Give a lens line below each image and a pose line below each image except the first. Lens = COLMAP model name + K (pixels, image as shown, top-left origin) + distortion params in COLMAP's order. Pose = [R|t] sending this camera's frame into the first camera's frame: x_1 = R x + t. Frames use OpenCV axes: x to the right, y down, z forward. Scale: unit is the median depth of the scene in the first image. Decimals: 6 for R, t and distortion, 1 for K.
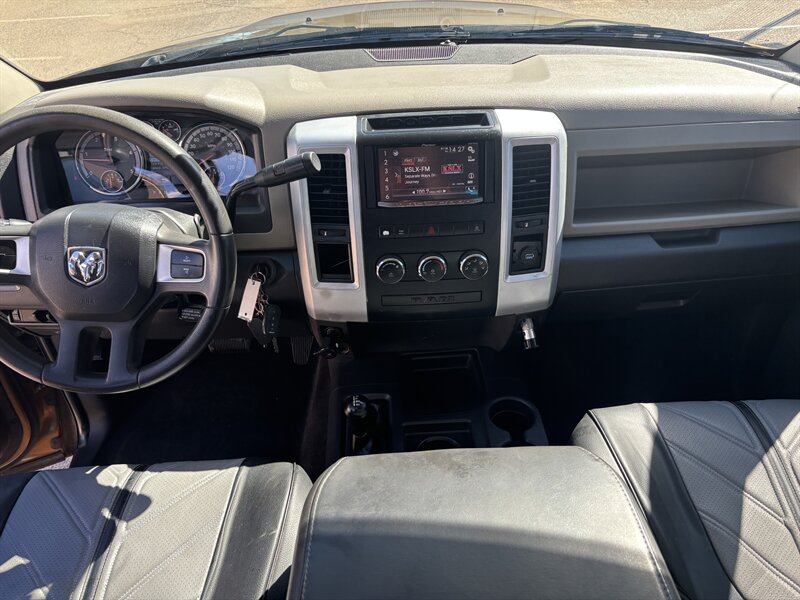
lens RADIAL K [[585.4, 0, 397.4], [0, 585.4, 298.2], [0, 0, 1]] dist [0.039027, -0.051992]
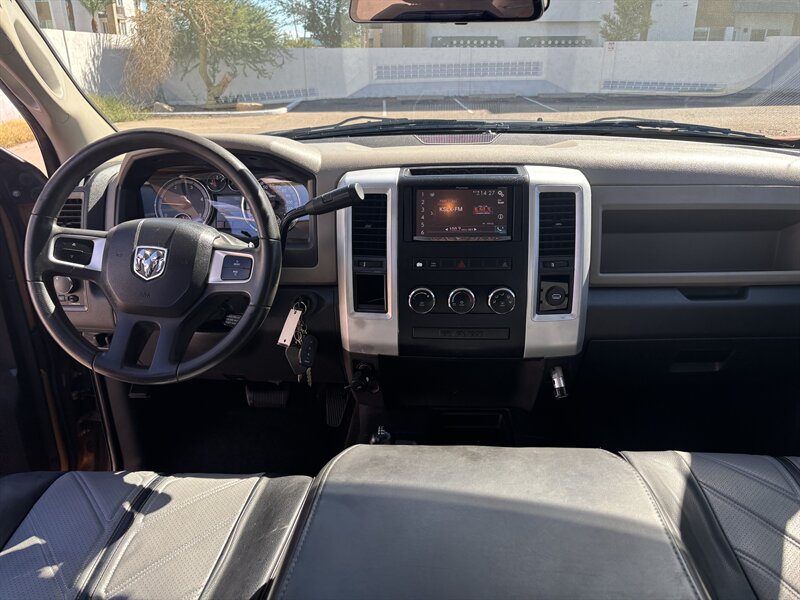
lens RADIAL K [[592.4, 0, 401.8], [0, 592.4, 309.6], [0, 0, 1]] dist [0.039060, -0.051210]
pose [[0.994944, 0.047170, -0.088661, 0.048508], [-0.067115, 0.969039, -0.237609, 0.229251], [0.074708, 0.242359, 0.967306, -0.037450]]
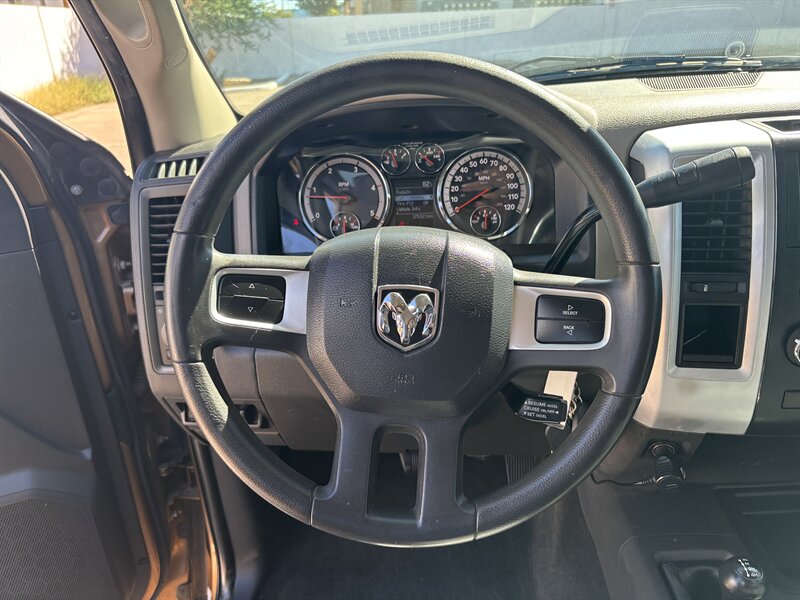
lens RADIAL K [[573.2, 0, 371.7], [0, 573.2, 314.8], [0, 0, 1]] dist [0.004005, -0.001318]
pose [[0.996465, 0.009552, -0.083468, -0.436313], [-0.024675, 0.982972, -0.182090, 0.040150], [0.080307, 0.183506, 0.979733, 0.370726]]
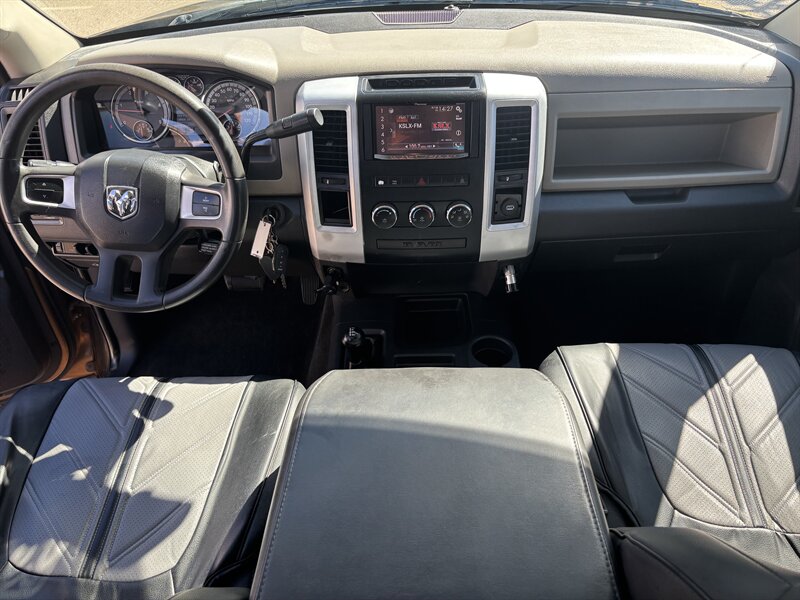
lens RADIAL K [[596.2, 0, 397.4], [0, 596.2, 290.2], [0, 0, 1]] dist [0.032267, -0.042746]
pose [[0.998550, 0.034898, -0.040998, 0.066109], [-0.032751, 0.998114, 0.051913, 0.034118], [0.042732, -0.050495, 0.997810, -0.153755]]
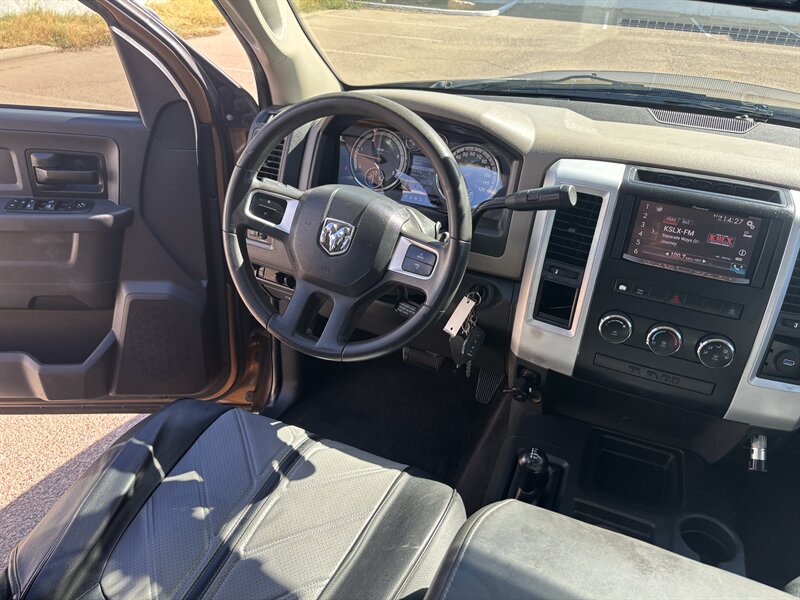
lens RADIAL K [[585.4, 0, 397.4], [0, 585.4, 298.2], [0, 0, 1]] dist [0.039027, -0.051992]
pose [[0.903711, 0.278944, -0.324802, -0.034546], [-0.310697, 0.949232, -0.049255, 0.059297], [0.294573, 0.145427, 0.944498, 0.022682]]
